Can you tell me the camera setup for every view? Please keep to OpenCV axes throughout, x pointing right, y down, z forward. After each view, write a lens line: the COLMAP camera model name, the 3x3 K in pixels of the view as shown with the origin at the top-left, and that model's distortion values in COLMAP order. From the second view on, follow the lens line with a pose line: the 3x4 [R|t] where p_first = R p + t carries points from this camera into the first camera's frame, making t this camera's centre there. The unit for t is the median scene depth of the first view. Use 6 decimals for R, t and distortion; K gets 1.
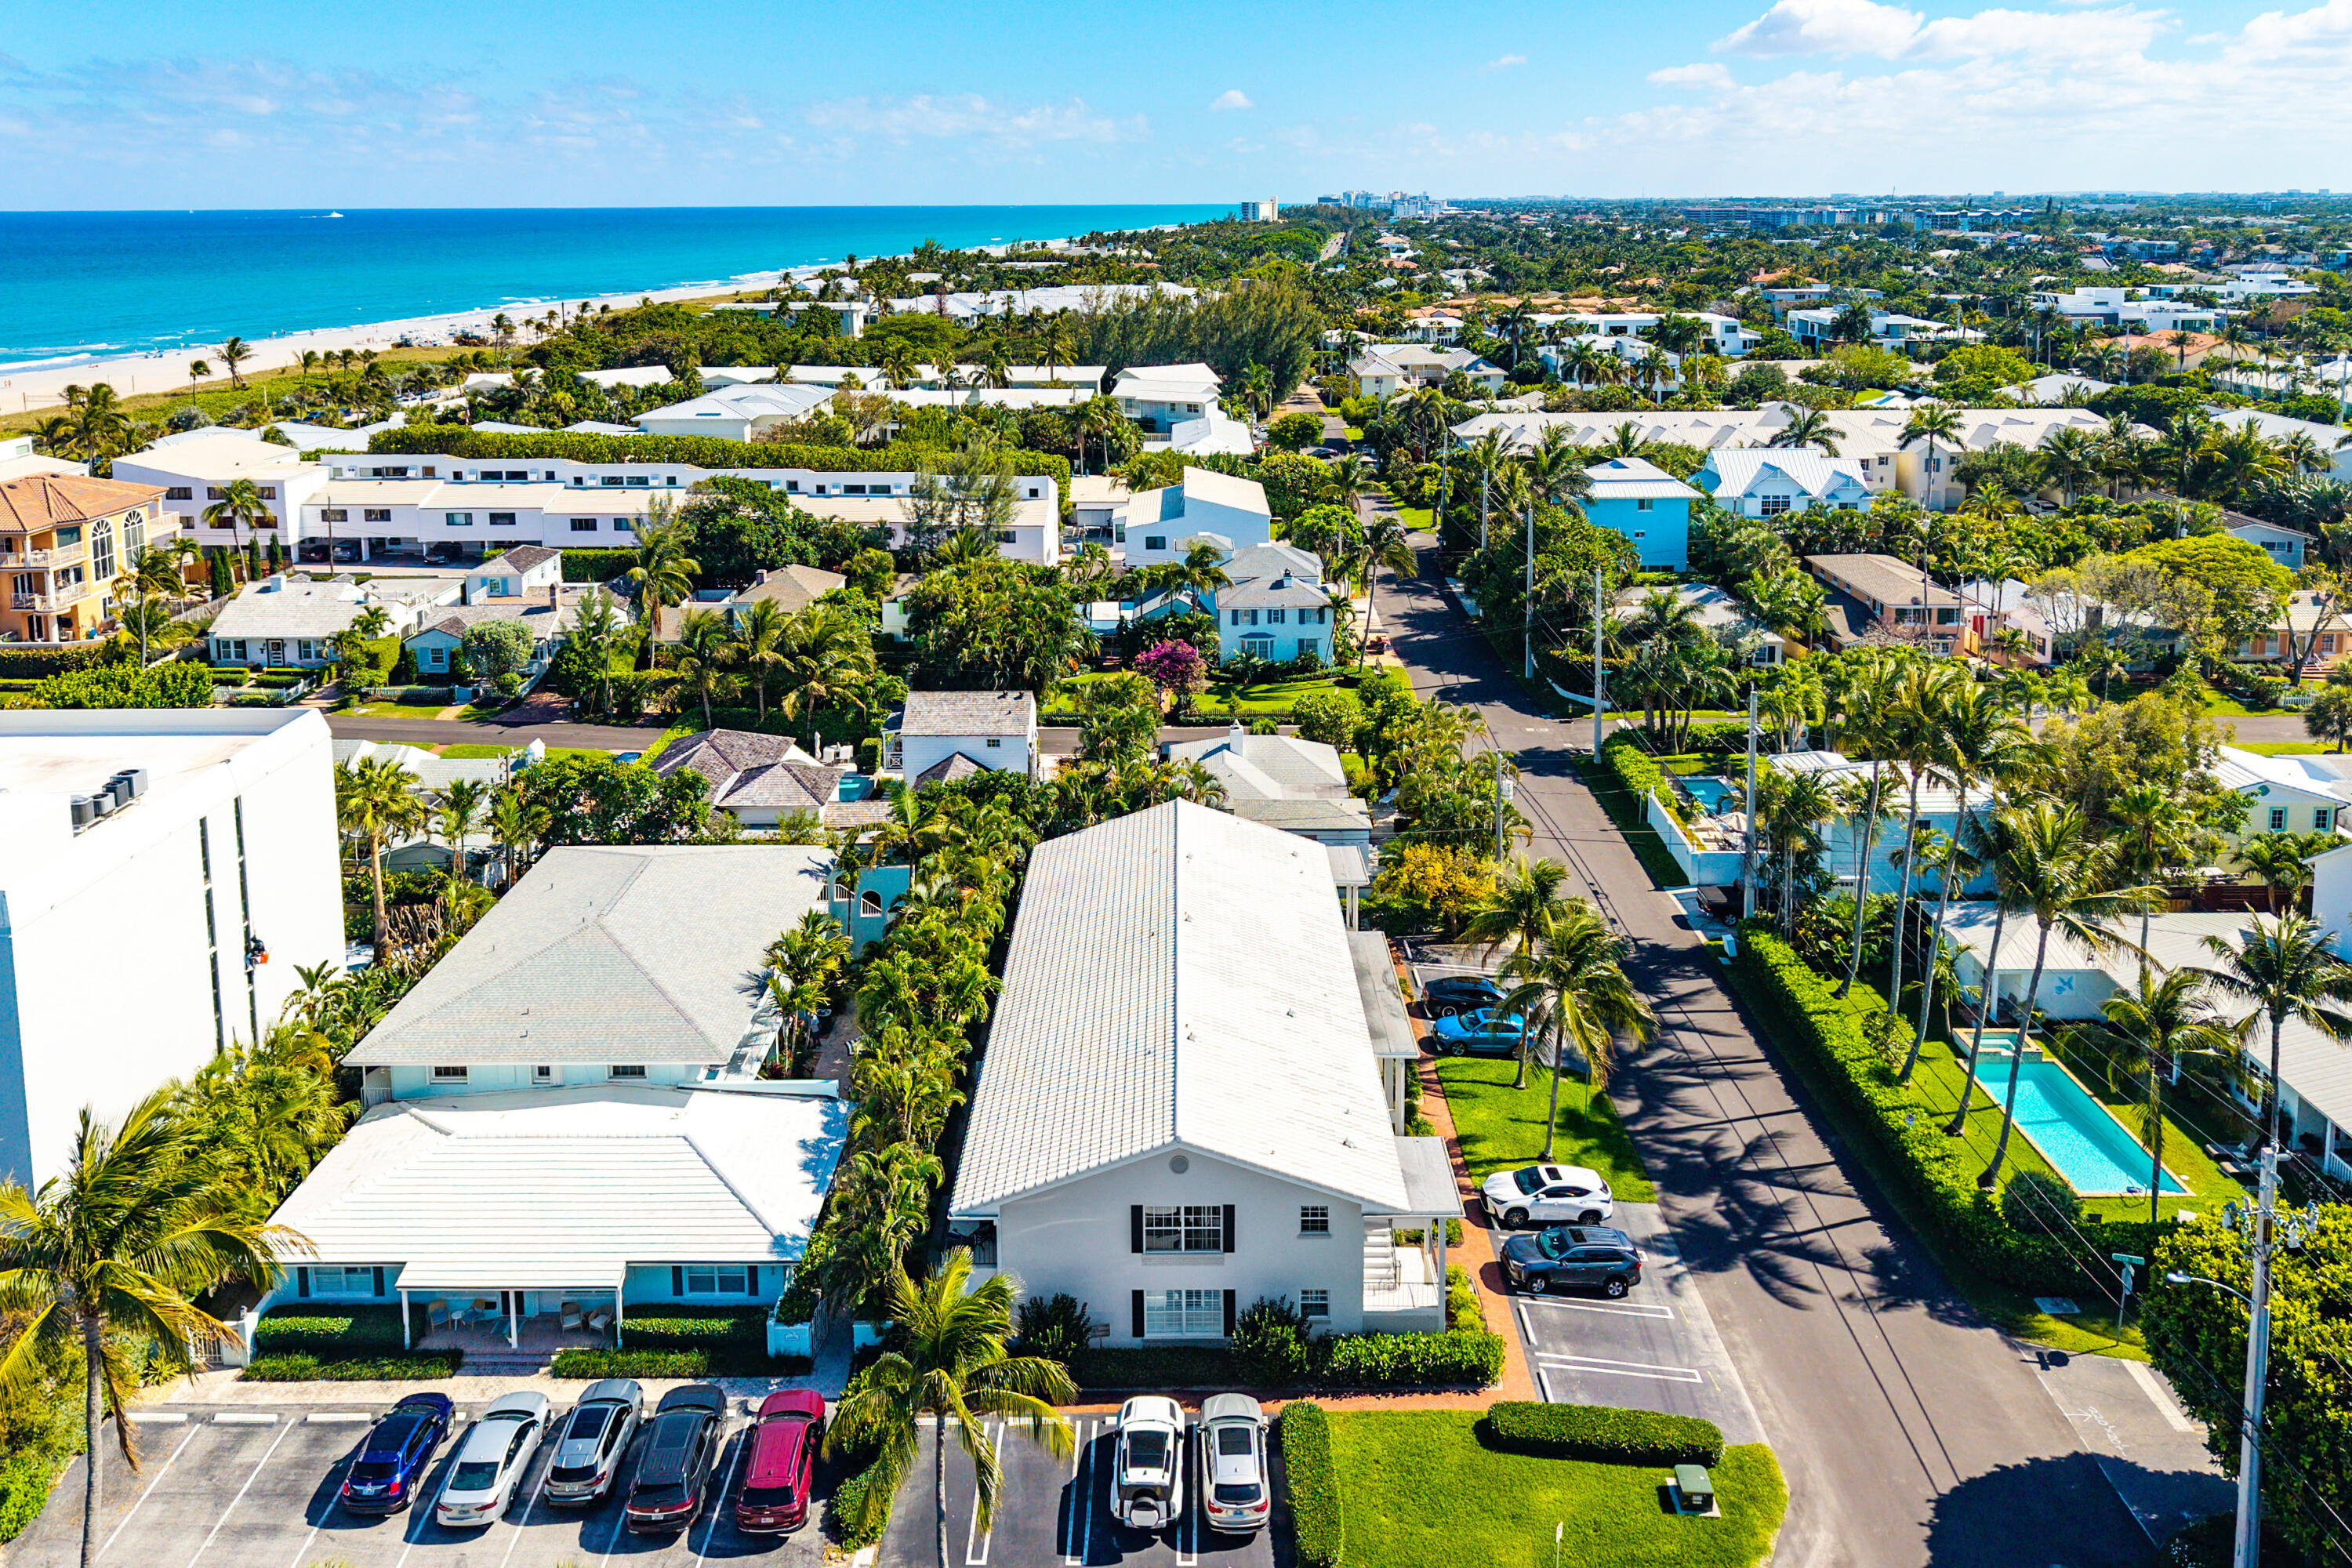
lens RADIAL K [[1618.9, 0, 1175.9], [0, 1618.9, 658.0], [0, 0, 1]] dist [-0.005385, -0.001624]
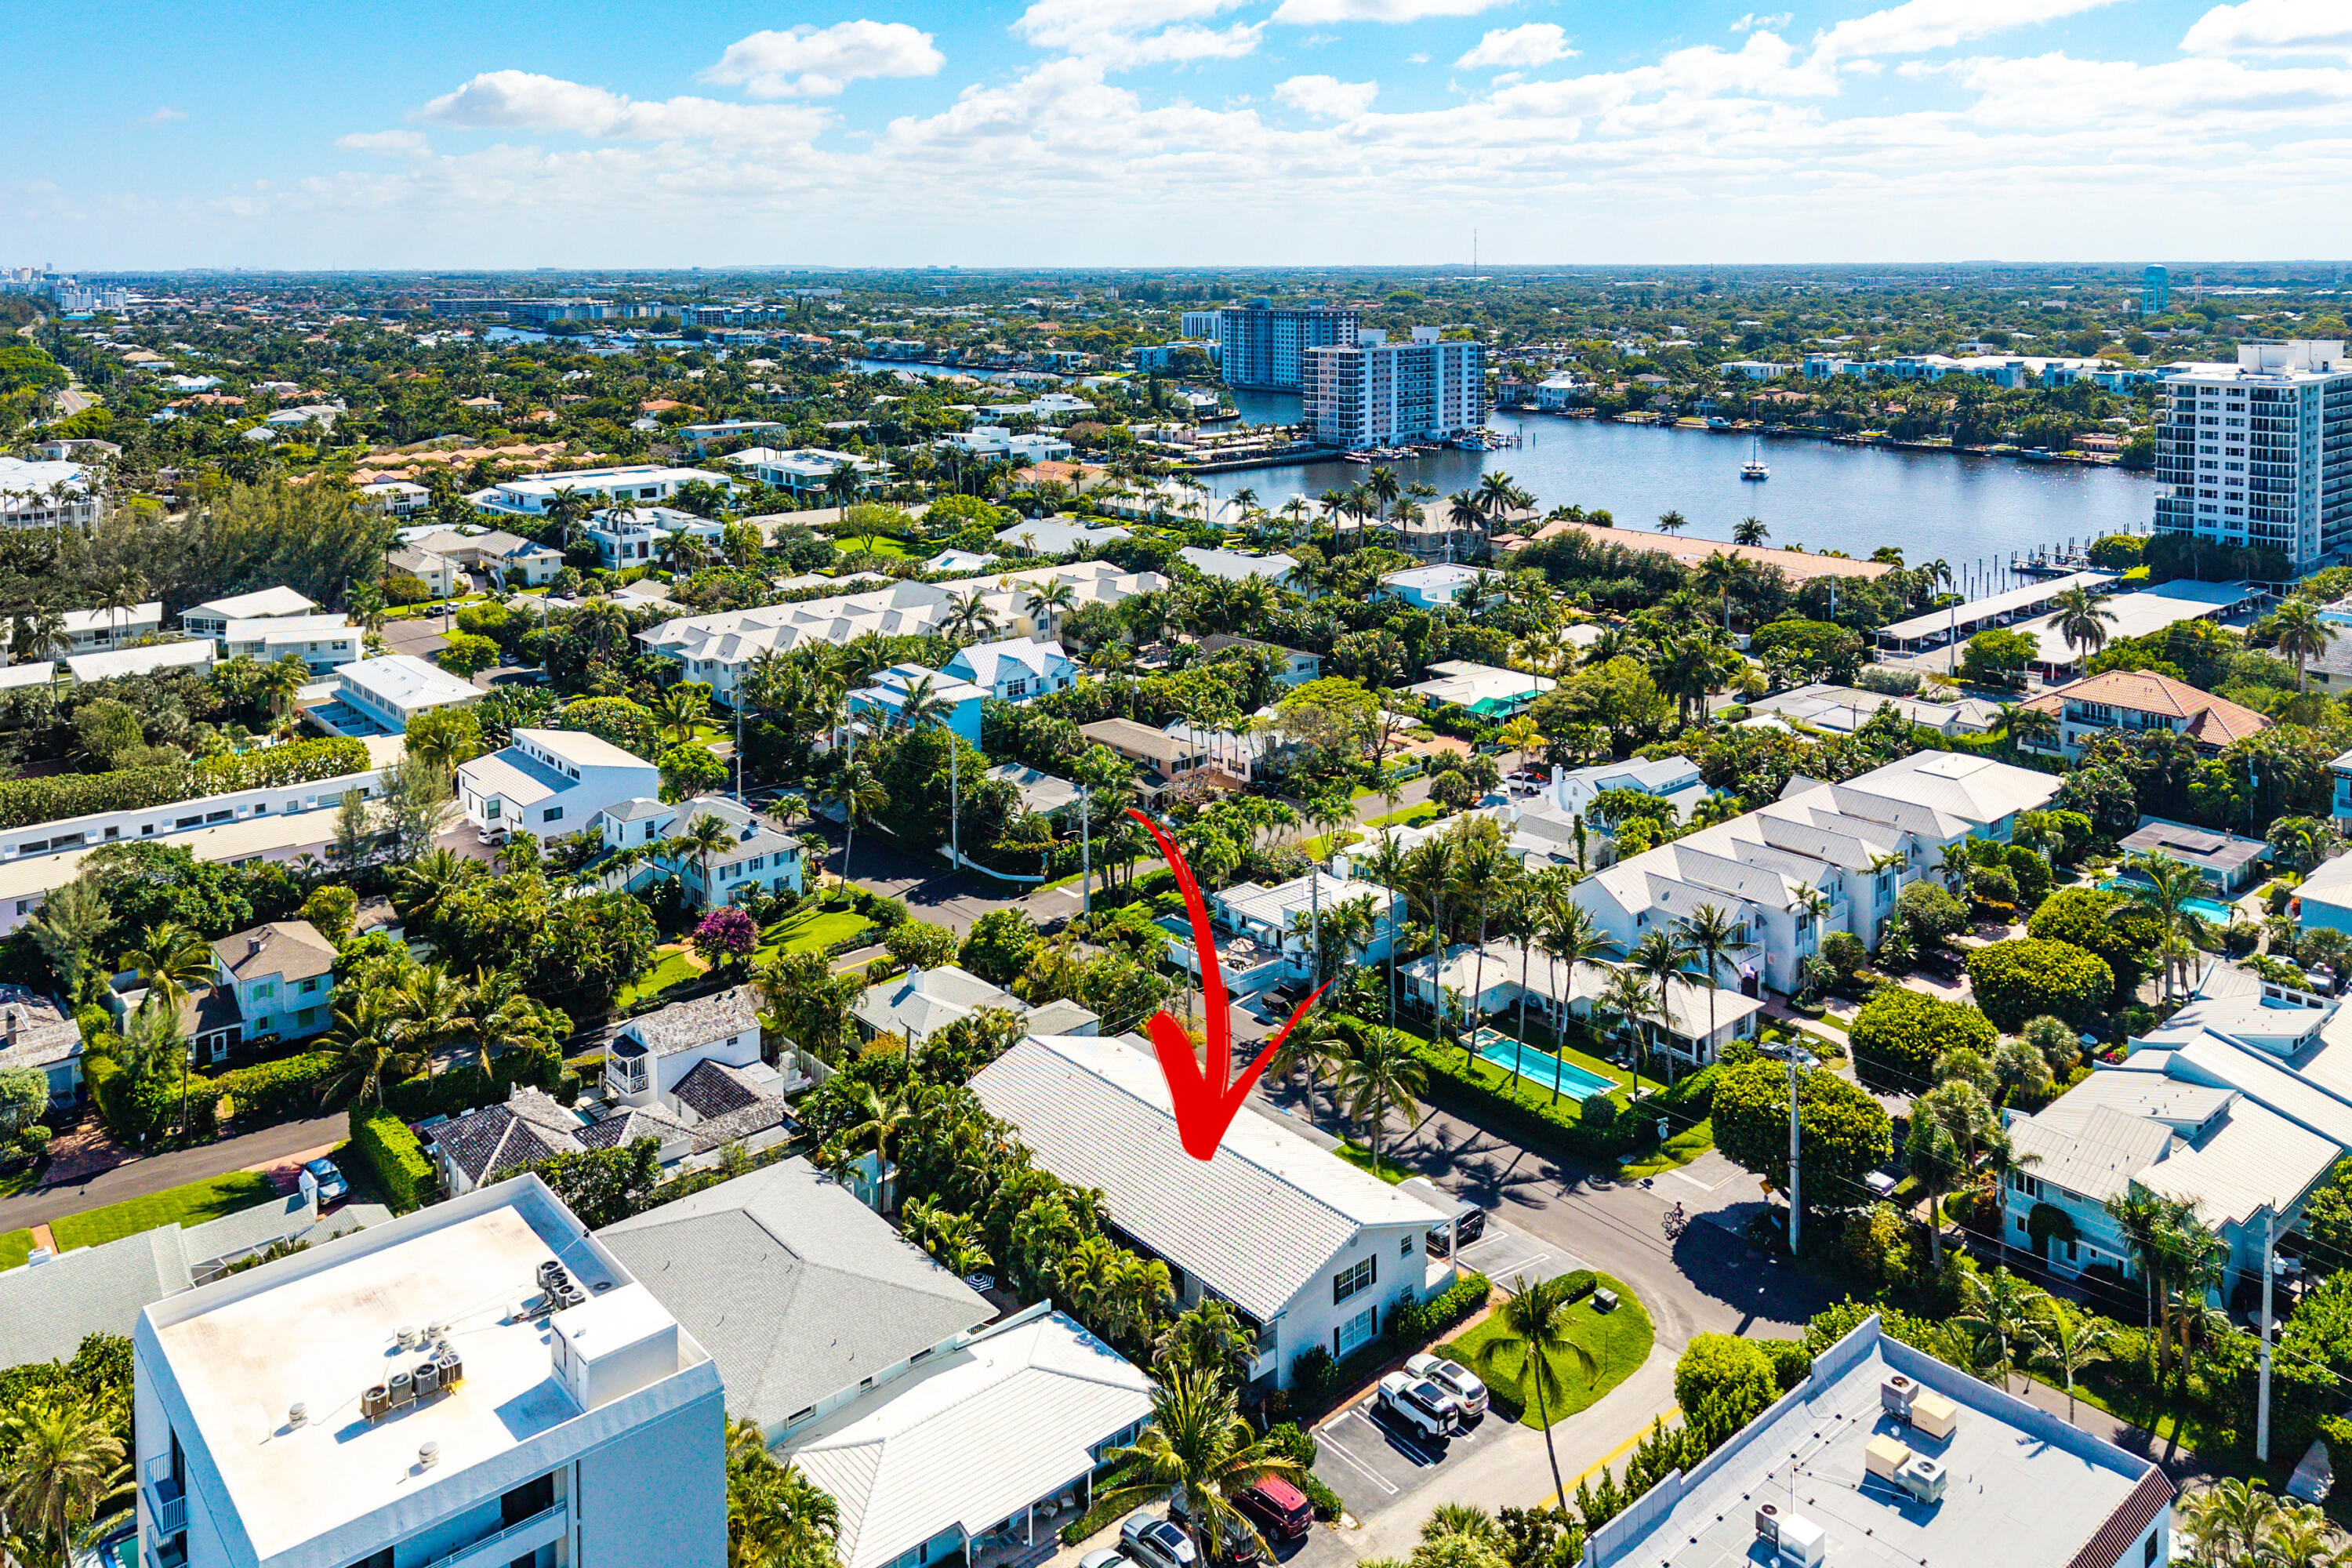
lens RADIAL K [[1637.4, 0, 1180.6], [0, 1637.4, 849.5], [0, 0, 1]] dist [0.050565, -0.033112]
pose [[0.751118, -0.207686, 0.626649, -0.188083], [0.171367, 0.978026, 0.118735, -0.052803], [-0.637538, 0.018204, 0.770203, -0.032175]]
